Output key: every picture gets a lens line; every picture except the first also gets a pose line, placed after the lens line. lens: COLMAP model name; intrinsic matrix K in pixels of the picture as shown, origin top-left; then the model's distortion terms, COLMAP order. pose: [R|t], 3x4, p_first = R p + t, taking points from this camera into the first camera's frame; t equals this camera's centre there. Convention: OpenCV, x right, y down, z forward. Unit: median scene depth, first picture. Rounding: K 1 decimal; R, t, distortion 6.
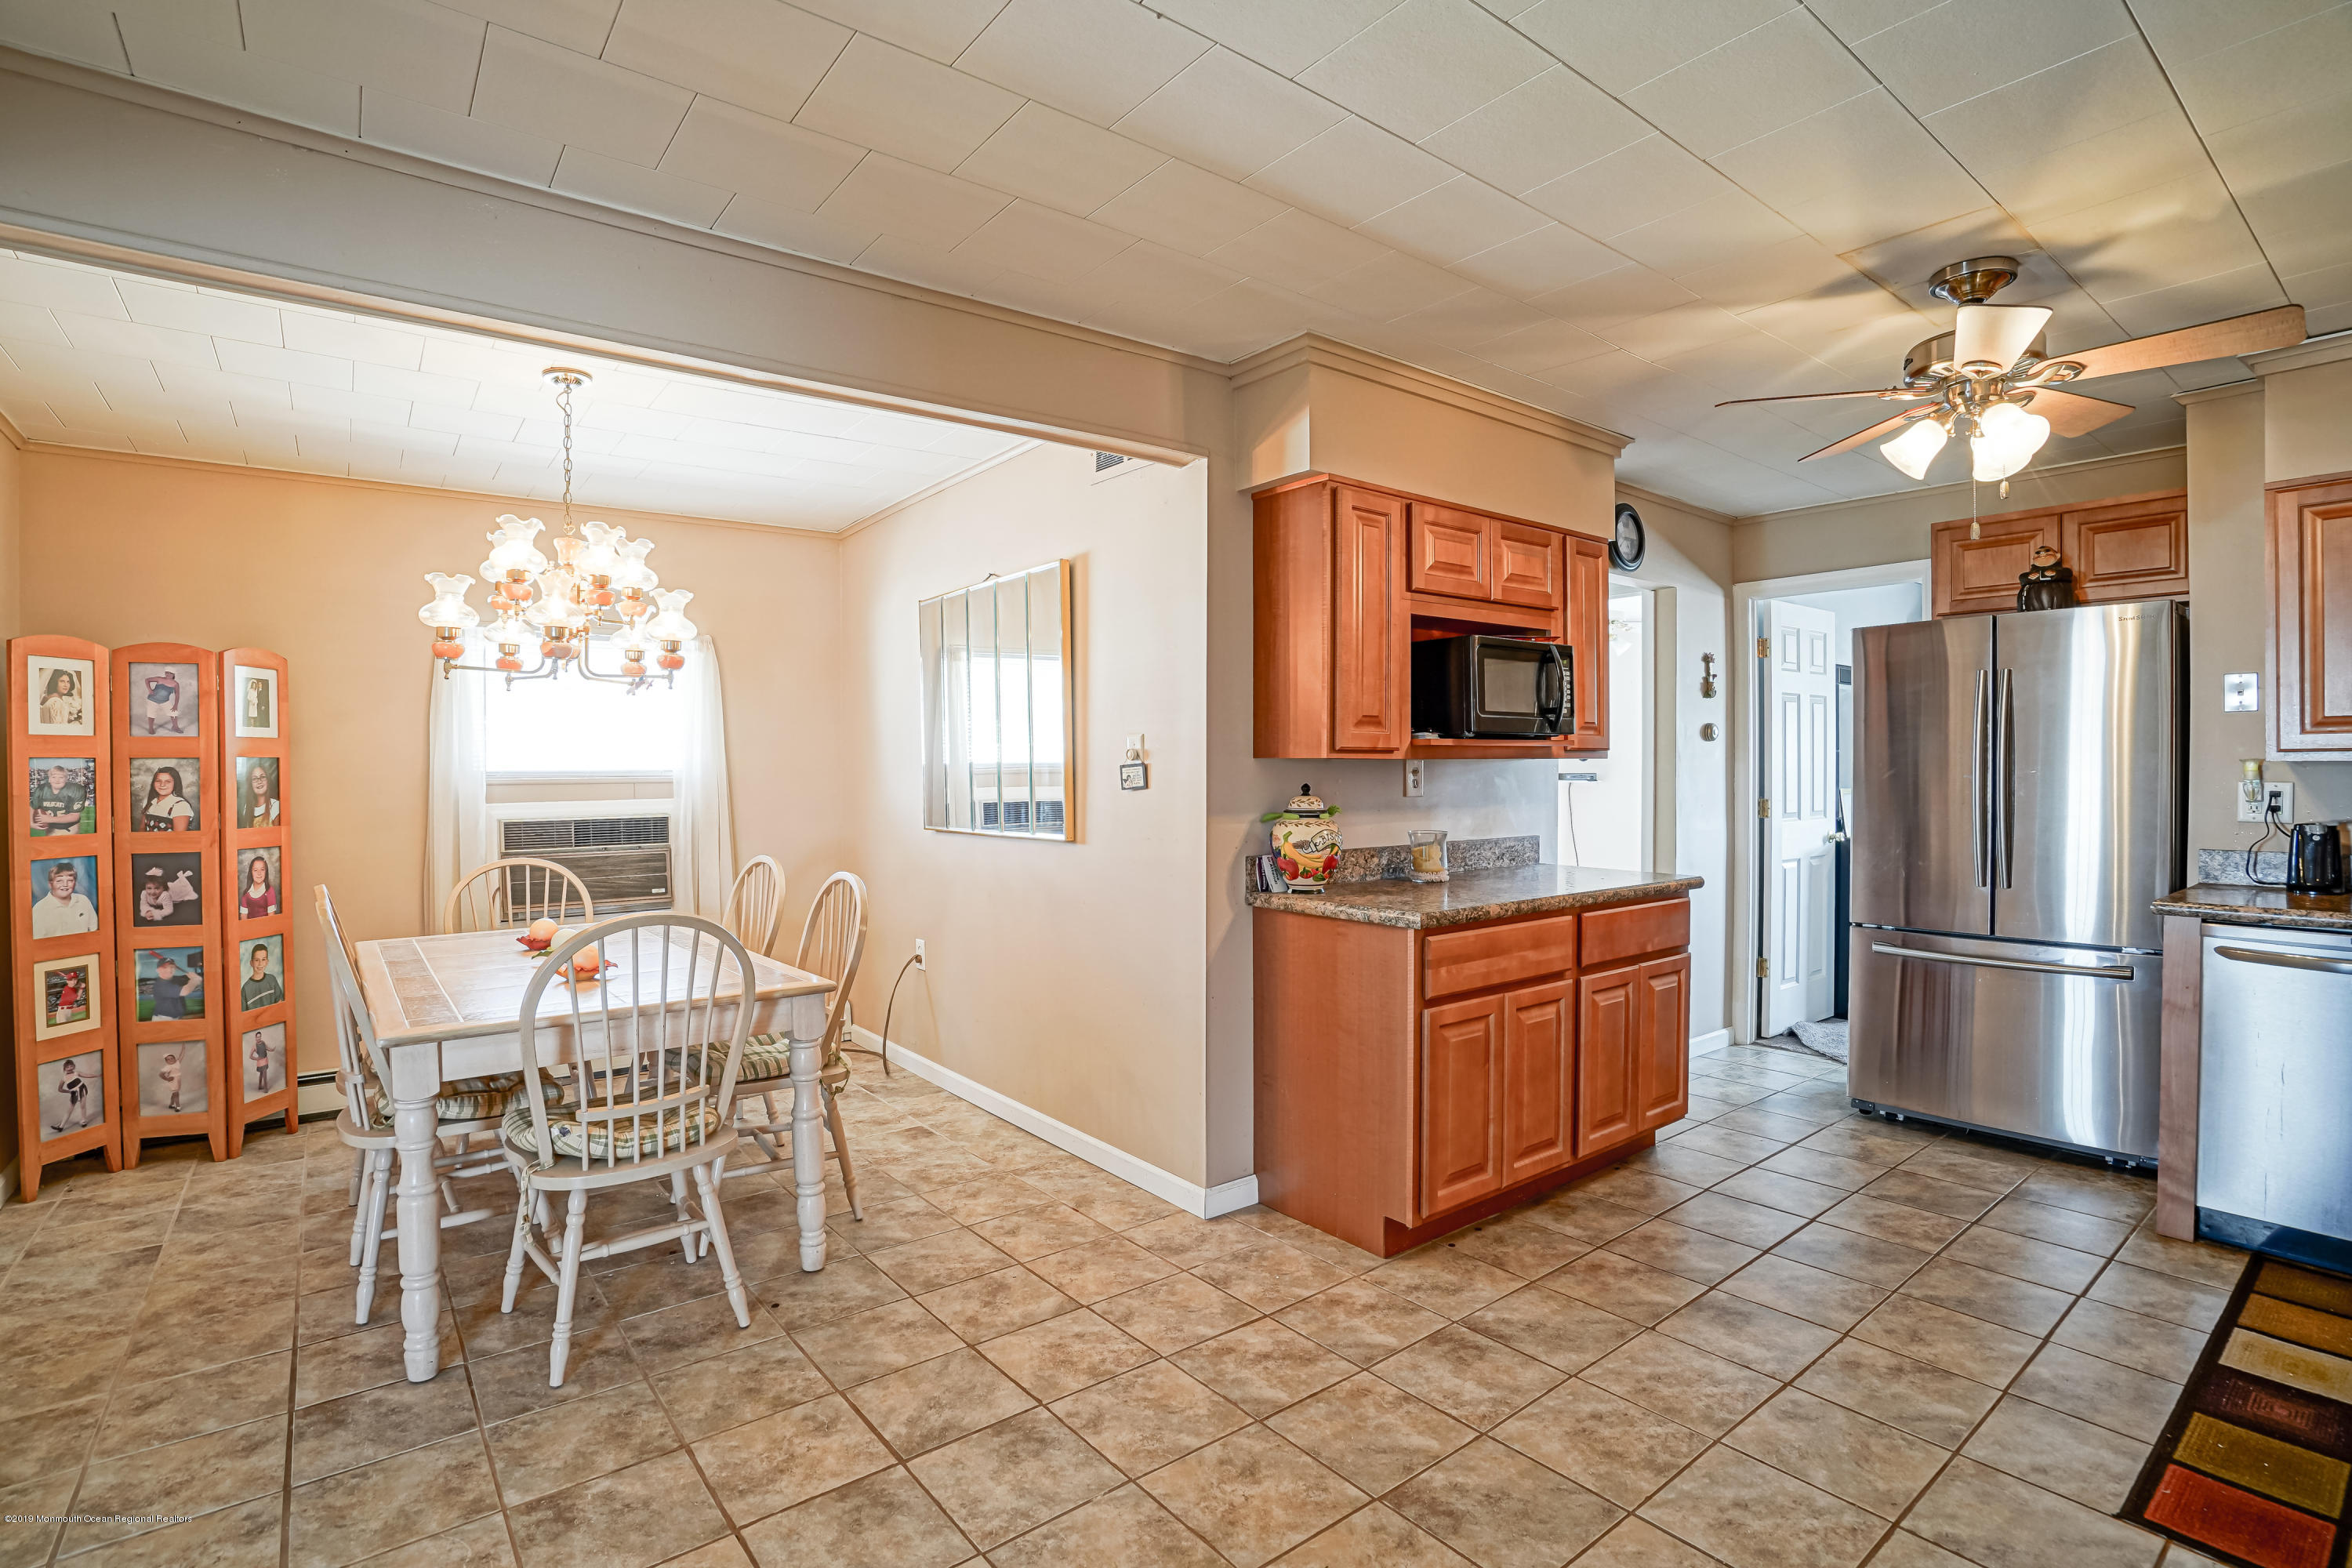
lens RADIAL K [[1059.0, 0, 1180.9], [0, 1059.0, 777.4], [0, 0, 1]] dist [-0.056224, 0.015777]
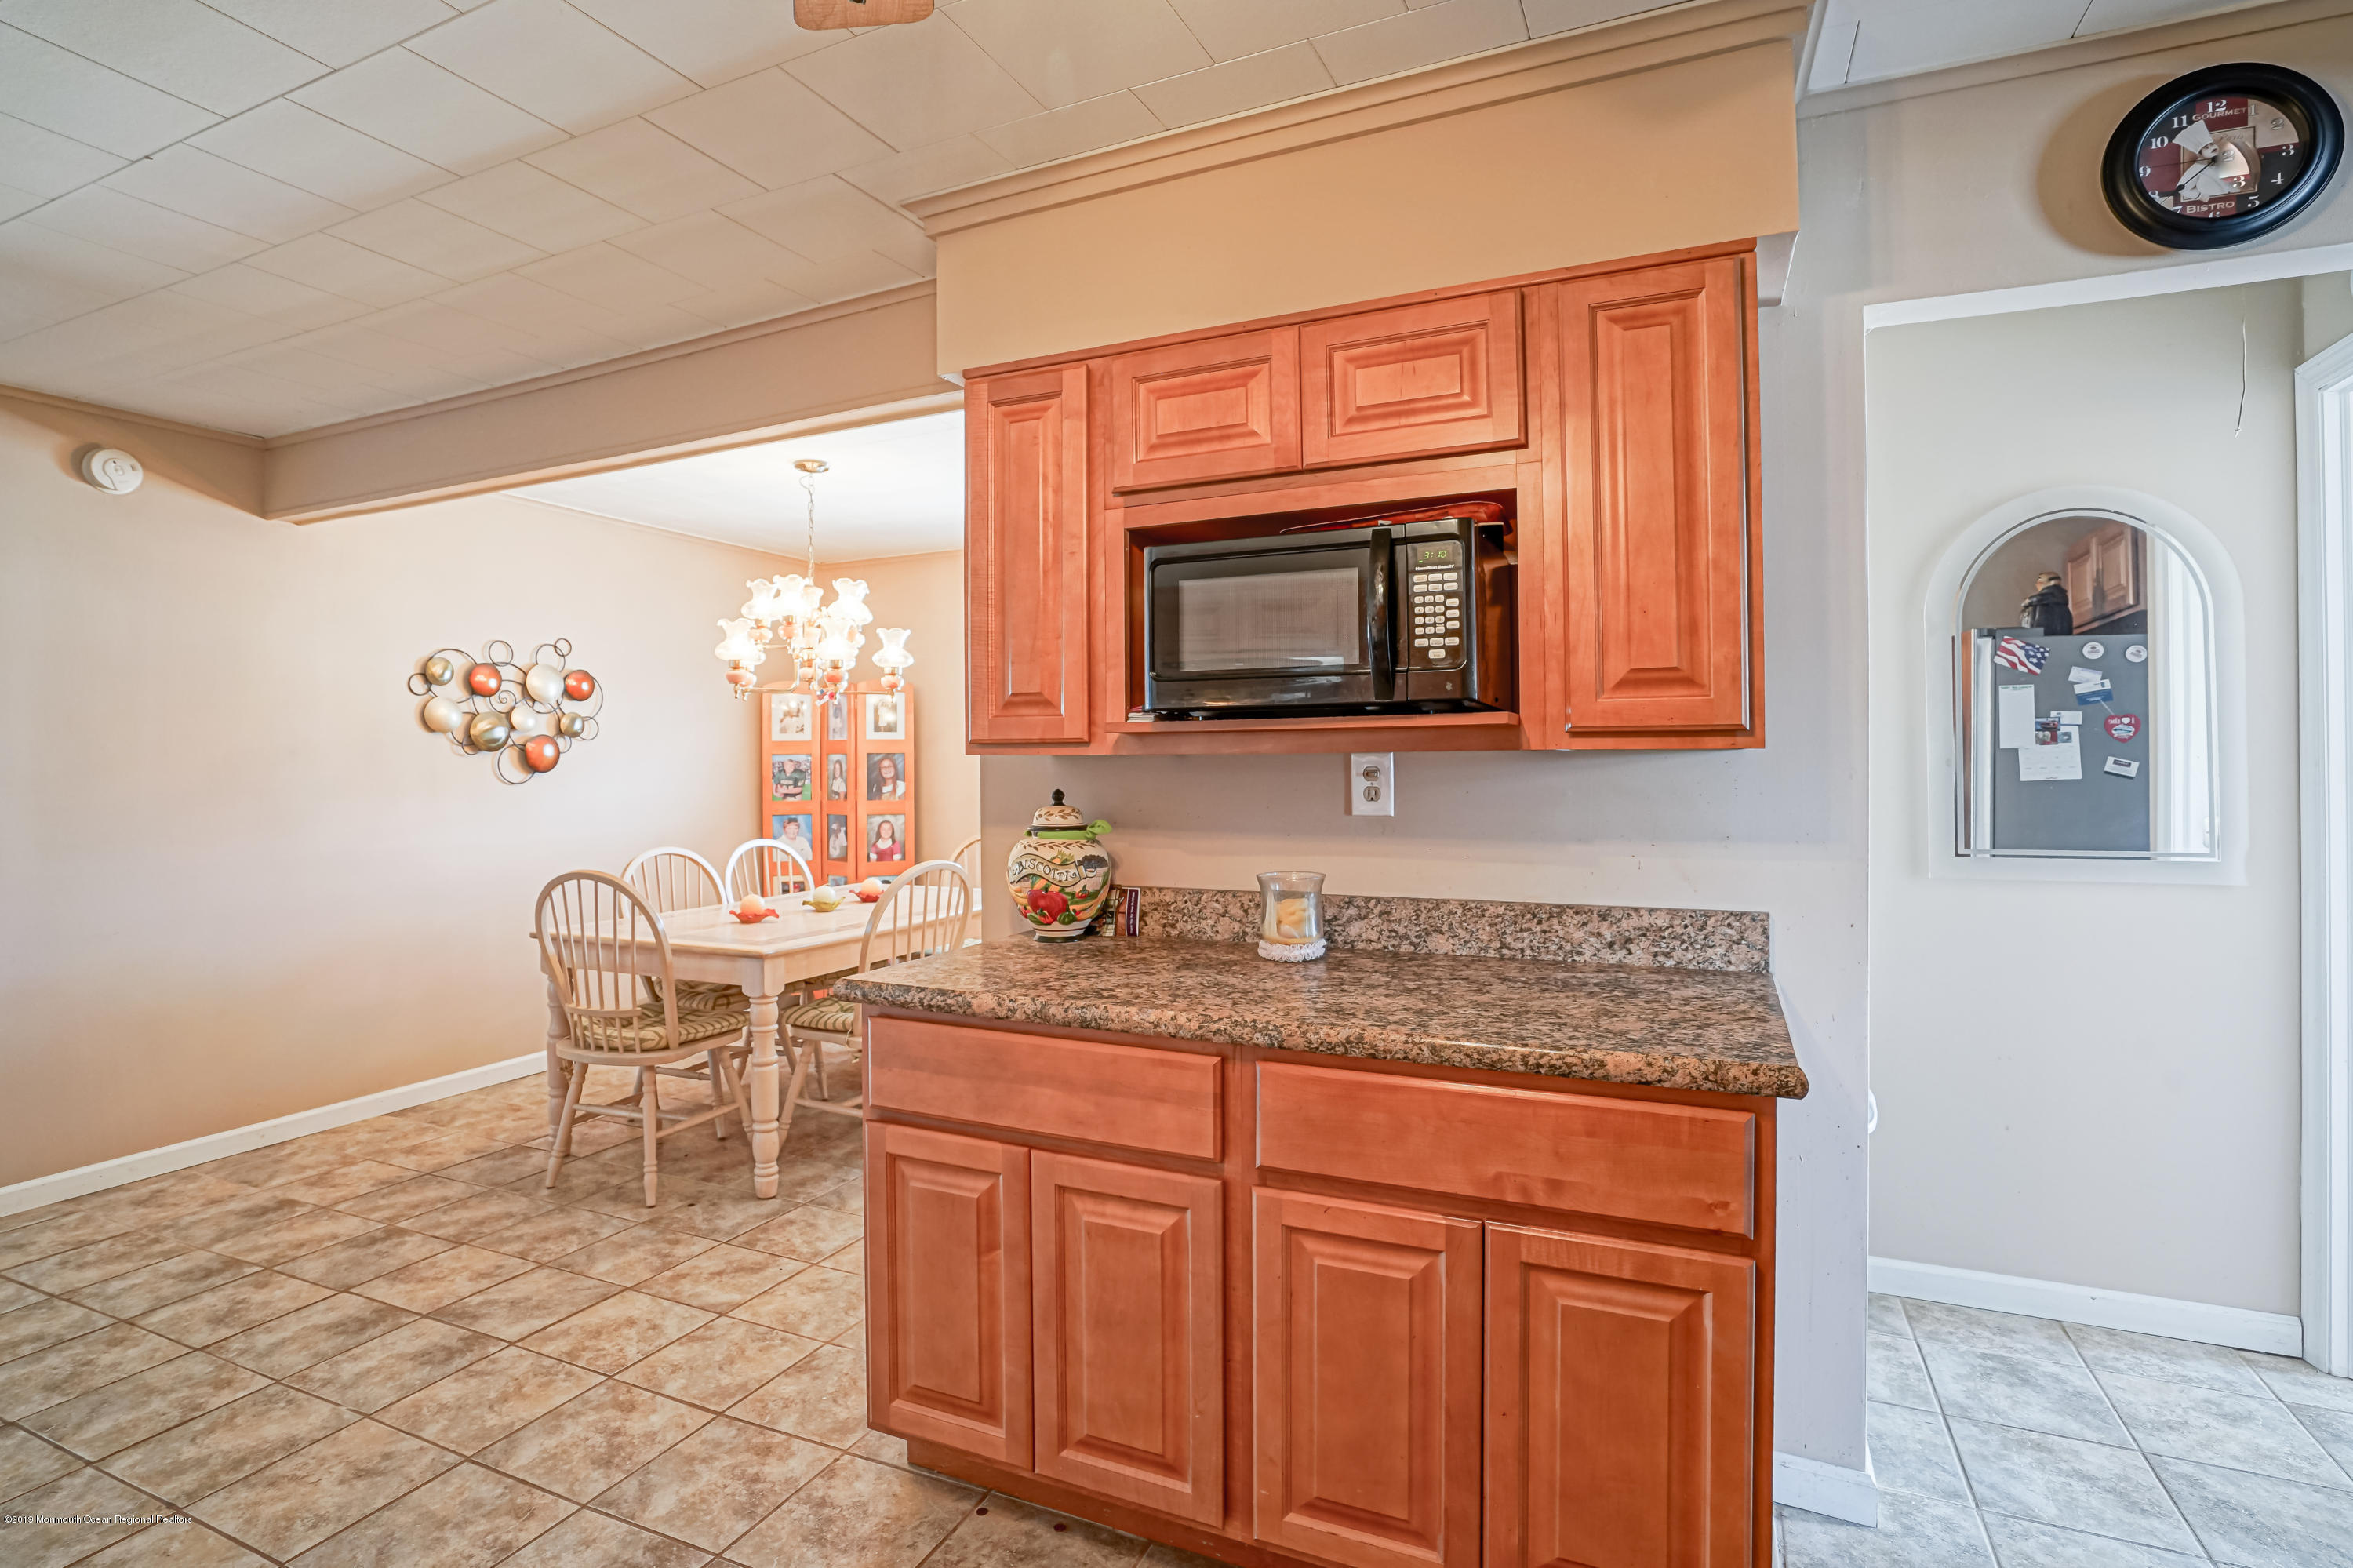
lens RADIAL K [[1099.4, 0, 1180.2], [0, 1099.4, 749.4], [0, 0, 1]] dist [-0.043745, 0.017435]
pose [[0.495392, -0.005327, -0.868653, 0.778448], [-0.004093, 0.999956, -0.008467, -0.014885], [0.868660, 0.007750, 0.495348, 0.667350]]
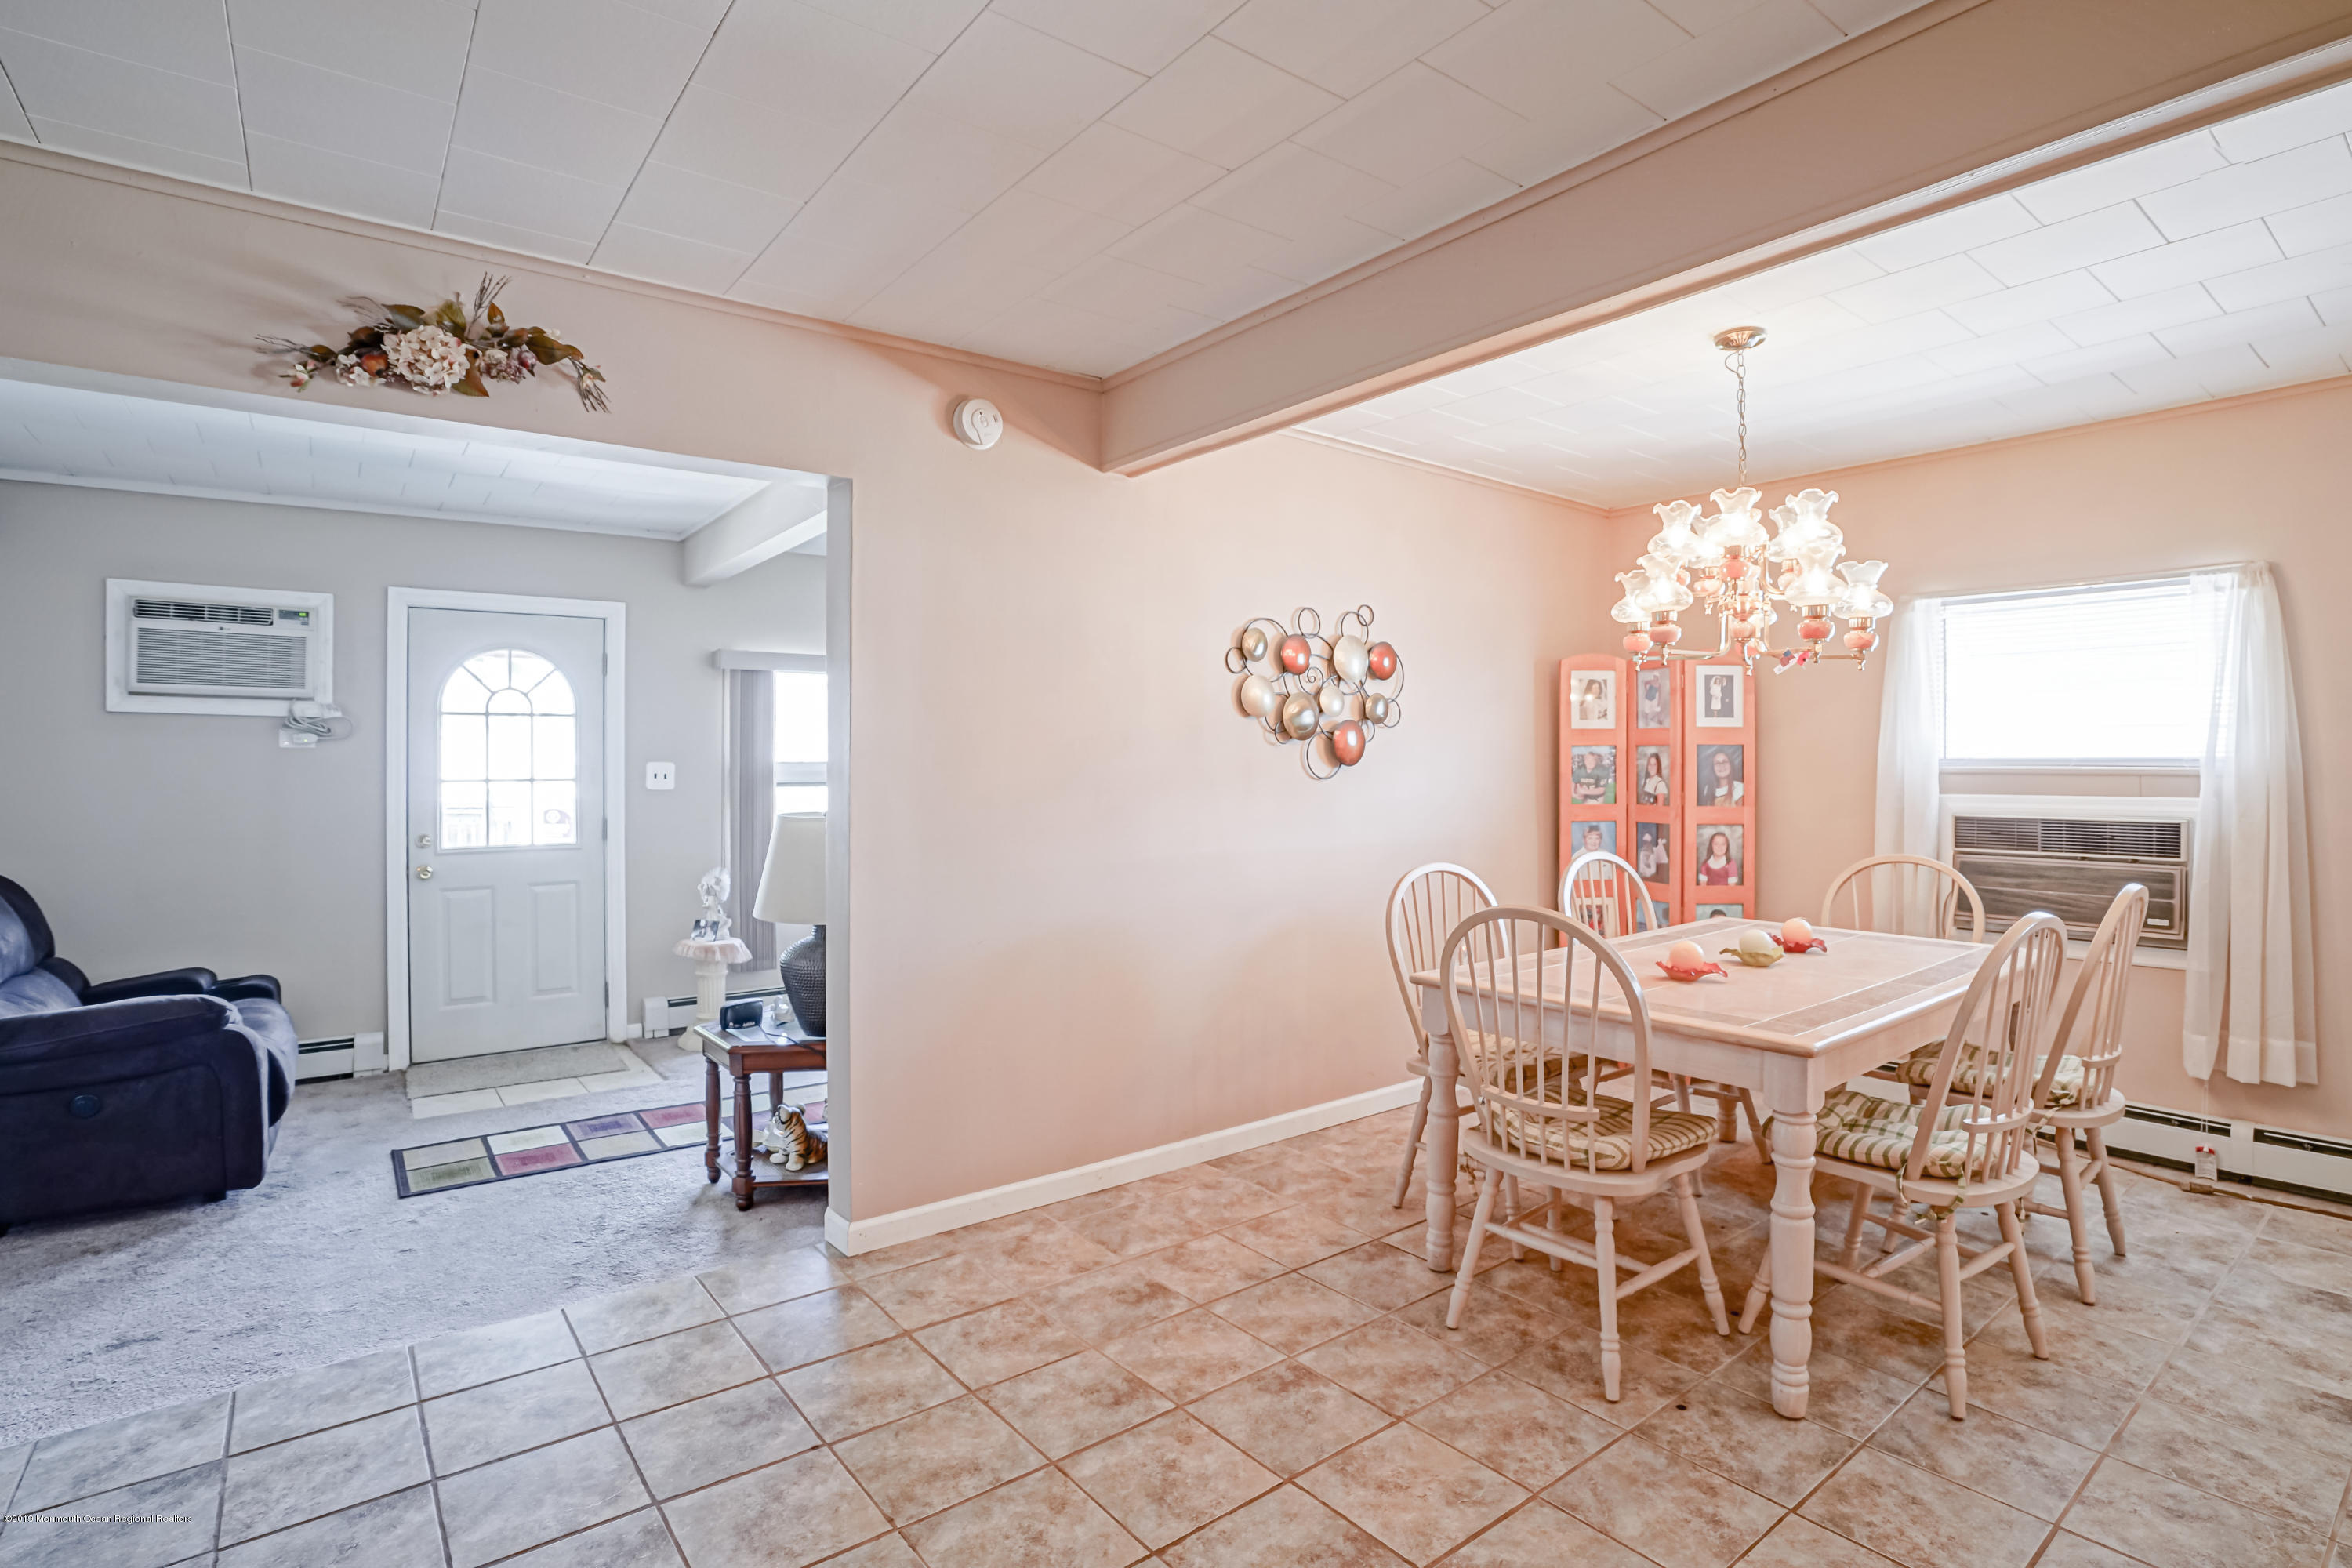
lens RADIAL K [[1160.5, 0, 1253.9], [0, 1160.5, 750.6], [0, 0, 1]] dist [-0.043092, 0.022051]
pose [[0.059814, 0.000928, -0.998209, 0.388609], [-0.011088, 0.999938, 0.000265, -0.008462], [0.998148, 0.011053, 0.059821, 0.465715]]
